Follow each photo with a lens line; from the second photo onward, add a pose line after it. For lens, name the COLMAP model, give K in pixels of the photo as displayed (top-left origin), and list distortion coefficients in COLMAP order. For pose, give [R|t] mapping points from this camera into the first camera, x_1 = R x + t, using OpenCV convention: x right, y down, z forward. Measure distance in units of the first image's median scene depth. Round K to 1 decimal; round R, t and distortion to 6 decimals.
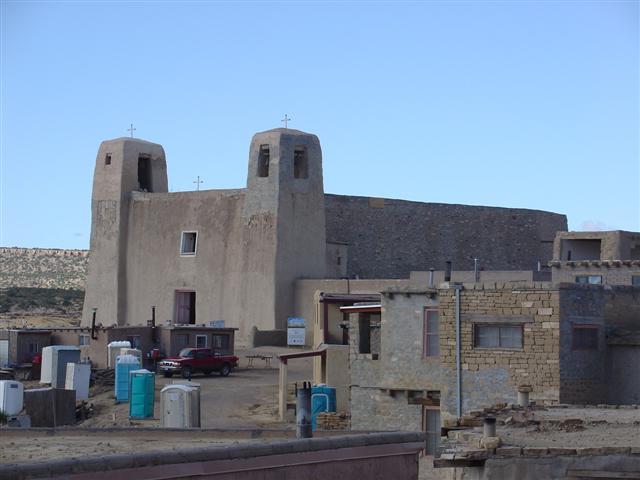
lens RADIAL K [[2167.6, 0, 320.0], [0, 2167.6, 240.0], [0, 0, 1]] dist [-0.116536, 4.279328]
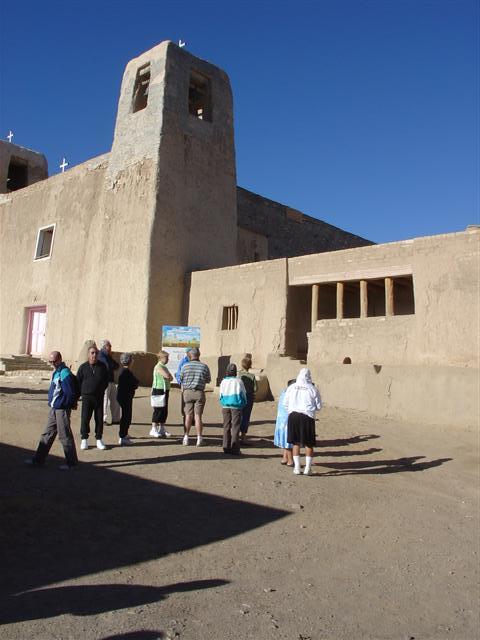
lens RADIAL K [[626.6, 0, 240.0], [0, 626.6, 320.0], [0, 0, 1]] dist [-0.212603, 0.241768]
pose [[0.999052, 0.015800, 0.040568, -0.003541], [-0.013020, 0.997607, -0.067904, 0.041300], [-0.041544, 0.067311, 0.996867, 0.819085]]
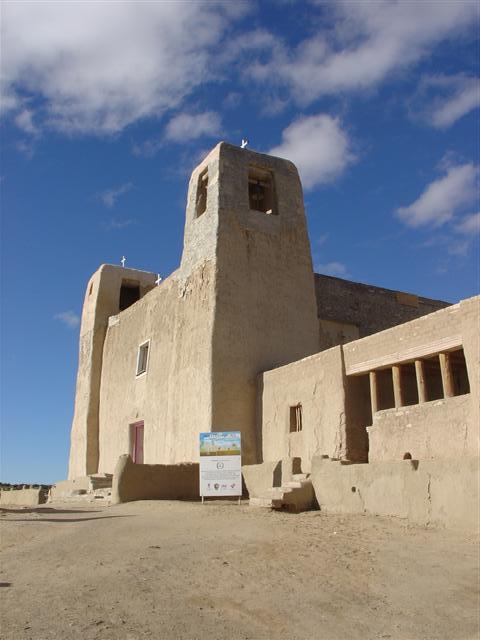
lens RADIAL K [[626.6, 0, 240.0], [0, 626.6, 320.0], [0, 0, 1]] dist [-0.212603, 0.241768]
pose [[0.961652, -0.108880, -0.251735, 0.025110], [0.046599, 0.969345, -0.241246, 0.041992], [0.270285, 0.220264, 0.937246, 0.834281]]
